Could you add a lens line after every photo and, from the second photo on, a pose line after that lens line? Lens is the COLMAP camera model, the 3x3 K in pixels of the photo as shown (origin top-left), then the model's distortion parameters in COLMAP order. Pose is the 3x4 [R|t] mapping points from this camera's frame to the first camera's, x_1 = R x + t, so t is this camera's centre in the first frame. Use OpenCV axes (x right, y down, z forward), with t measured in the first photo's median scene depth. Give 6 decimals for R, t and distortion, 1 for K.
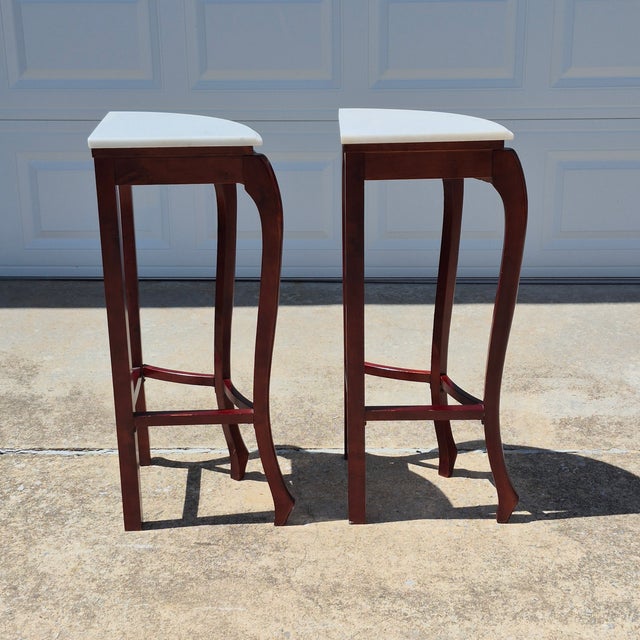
lens RADIAL K [[1151.3, 0, 320.0], [0, 1151.3, 317.1], [0, 0, 1]] dist [0.091312, 0.000000]
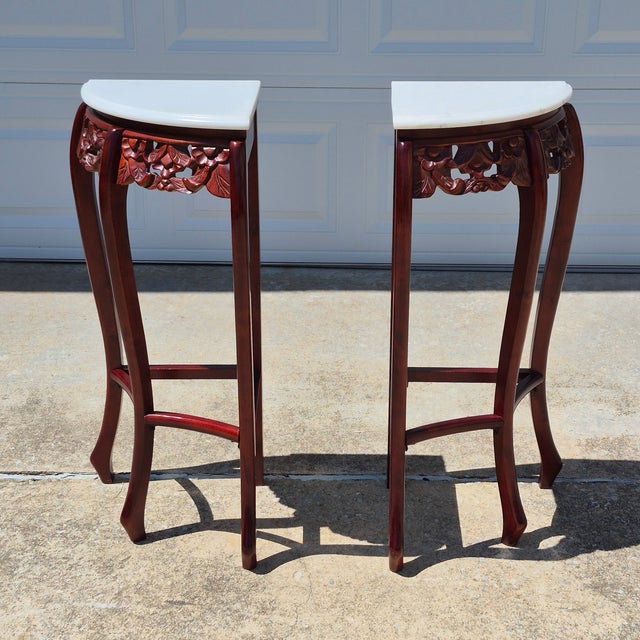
lens RADIAL K [[1151.3, 0, 320.8], [0, 1151.3, 305.6], [0, 0, 1]] dist [0.091312, 0.000000]
pose [[0.999843, 0.009222, 0.015156, -0.008850], [-0.009837, 0.999110, 0.041010, -0.052627], [-0.014764, -0.041153, 0.999044, 0.142650]]
